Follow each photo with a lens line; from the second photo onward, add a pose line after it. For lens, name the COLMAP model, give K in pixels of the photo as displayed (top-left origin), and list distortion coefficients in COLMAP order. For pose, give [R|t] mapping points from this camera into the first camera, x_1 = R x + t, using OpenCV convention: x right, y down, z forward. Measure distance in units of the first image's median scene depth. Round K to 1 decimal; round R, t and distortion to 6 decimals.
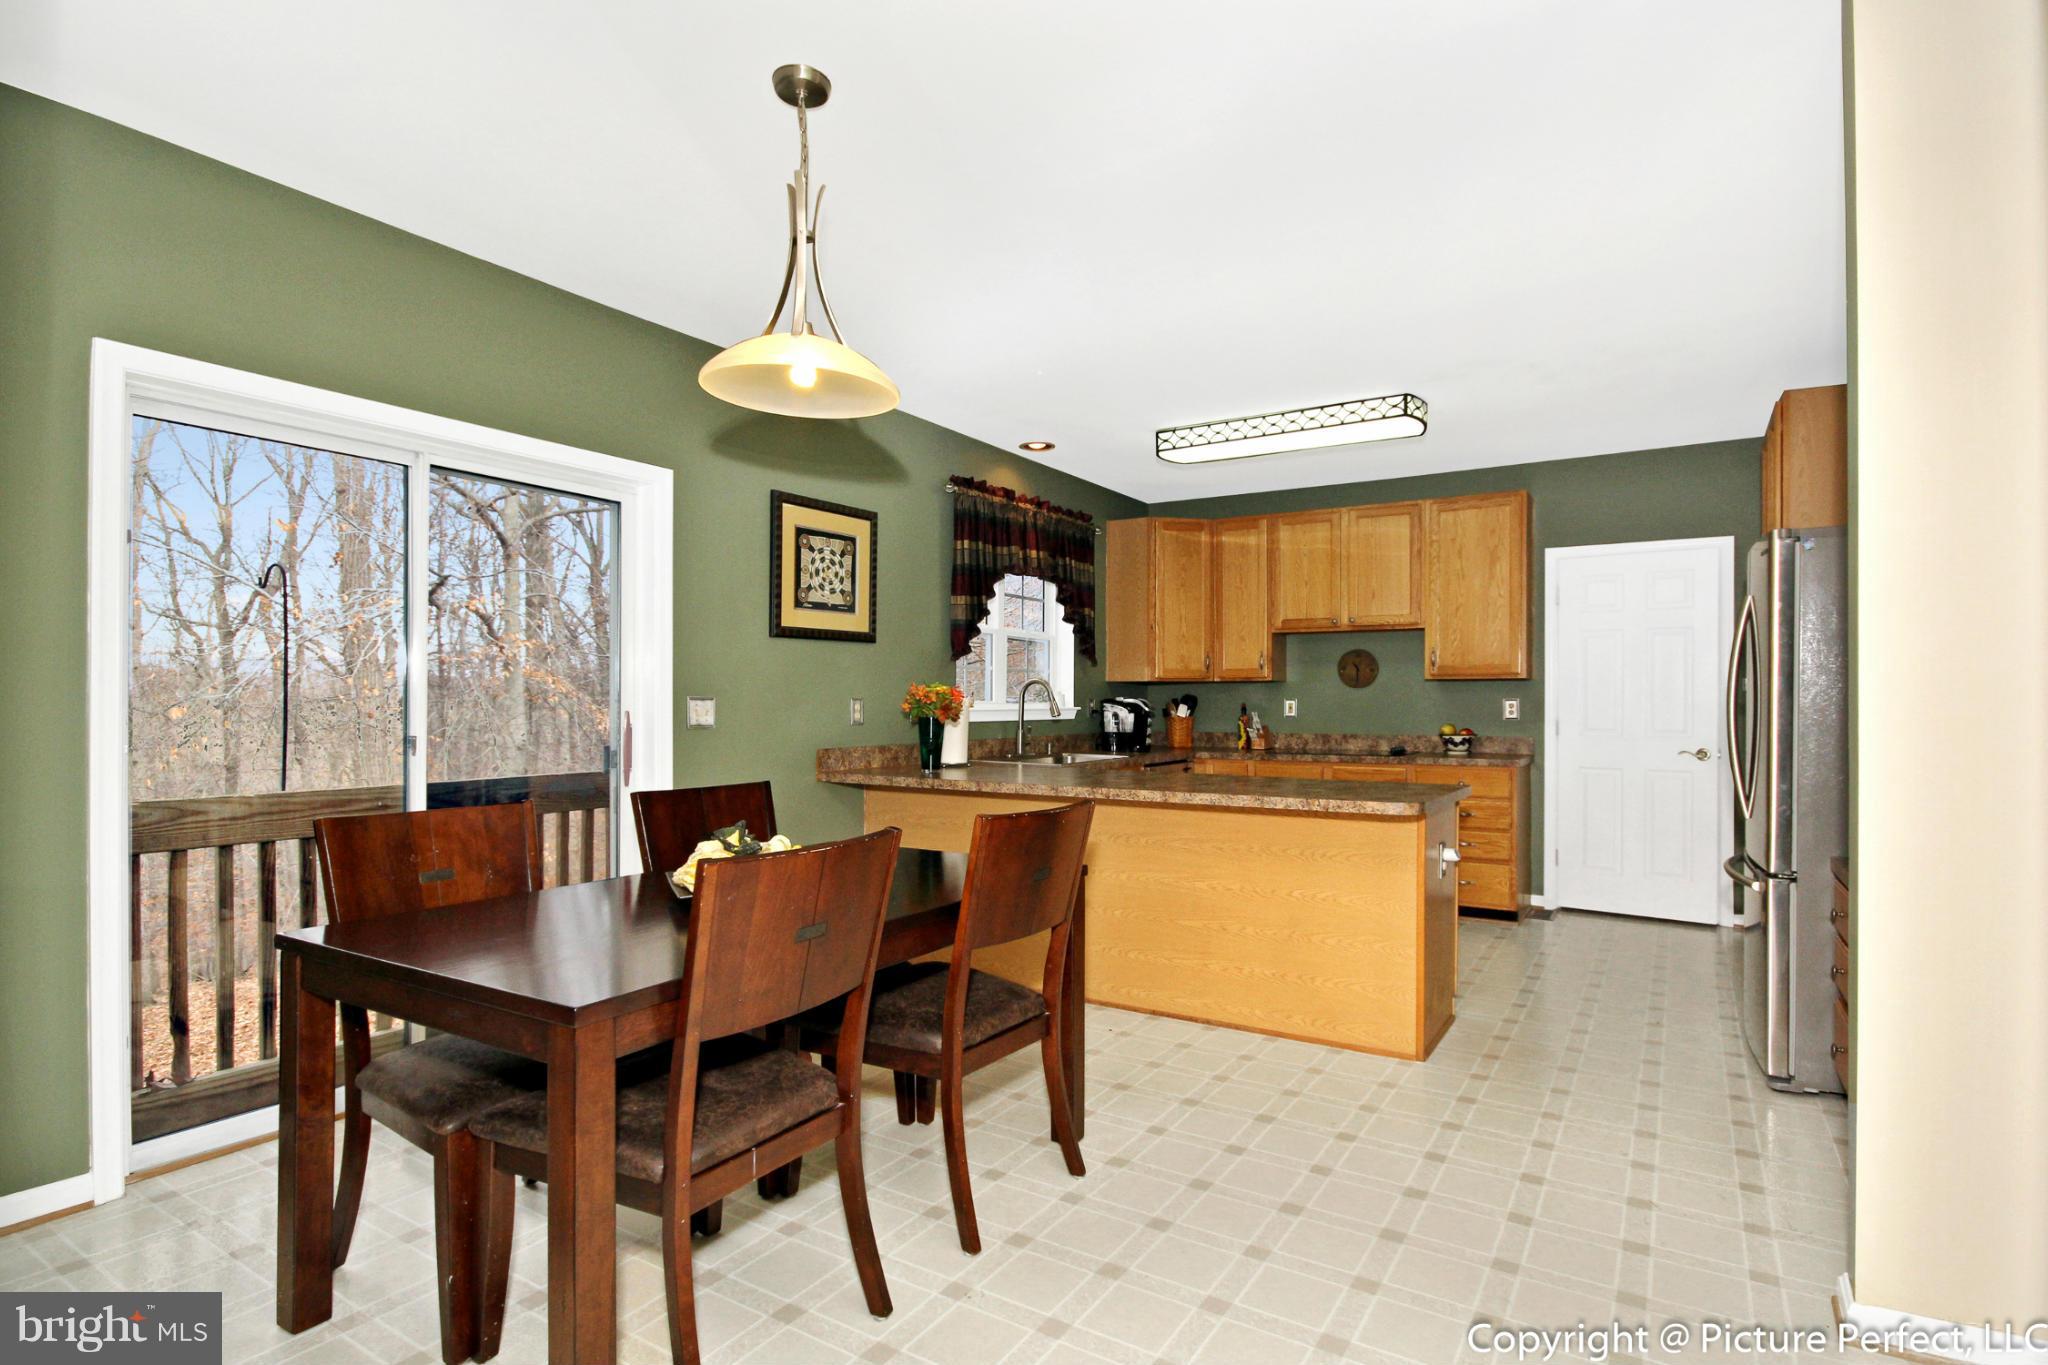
lens RADIAL K [[986.9, 0, 1042.2], [0, 986.9, 705.3], [0, 0, 1]] dist [0.010416, -0.011299]
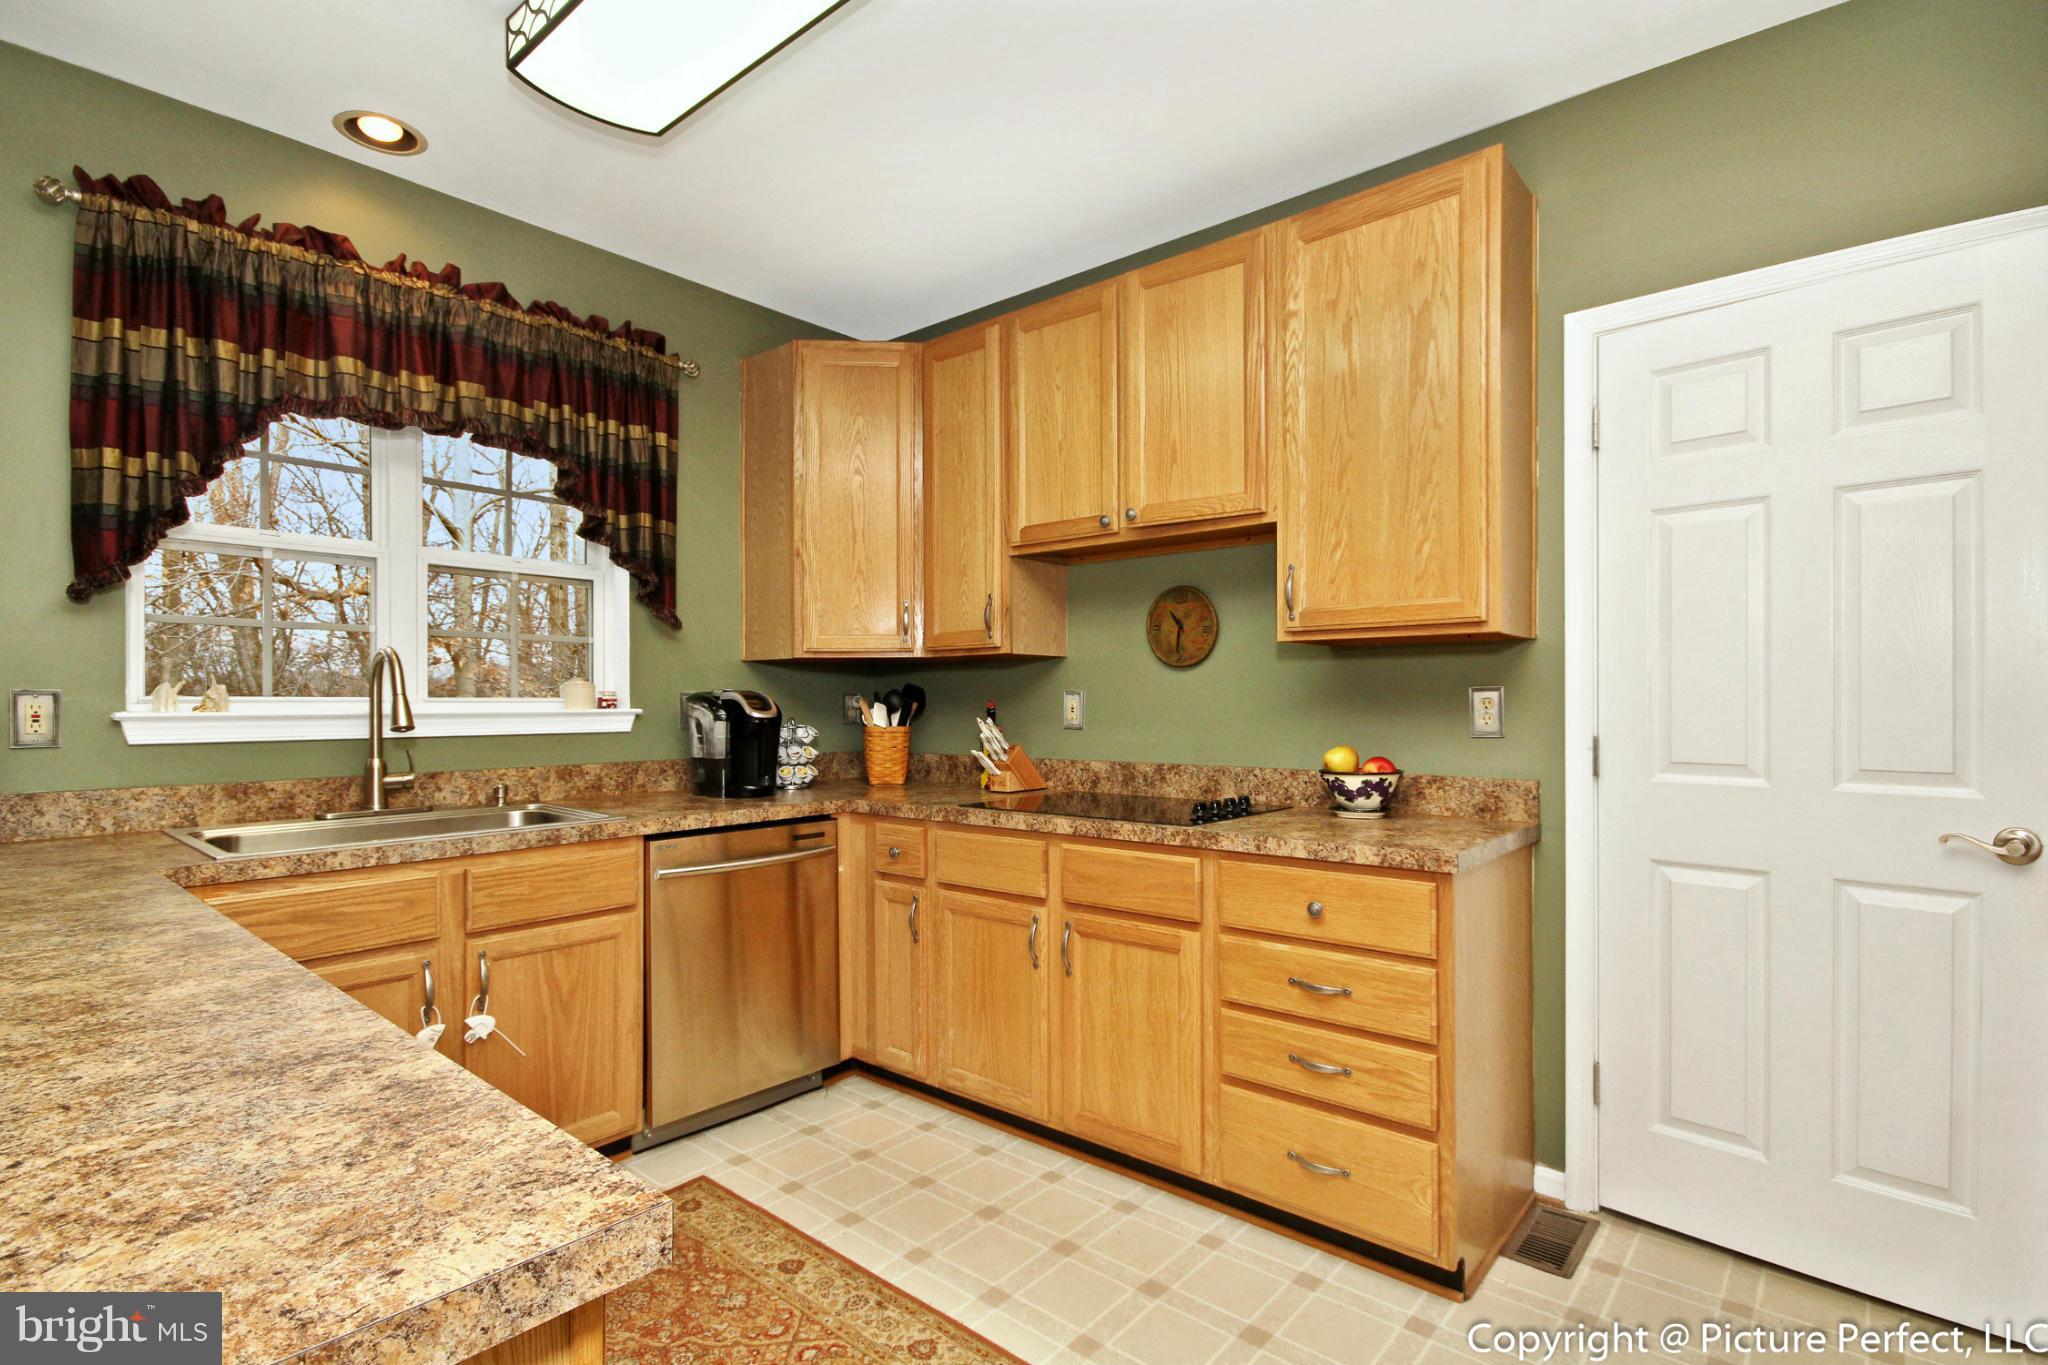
lens RADIAL K [[986.9, 0, 1055.3], [0, 986.9, 698.2], [0, 0, 1]] dist [0.010416, -0.011299]
pose [[0.992301, -0.001173, -0.123843, 0.344046], [0.000117, 0.999964, -0.008532, 0.001225], [0.123848, 0.008452, 0.992265, 0.560378]]
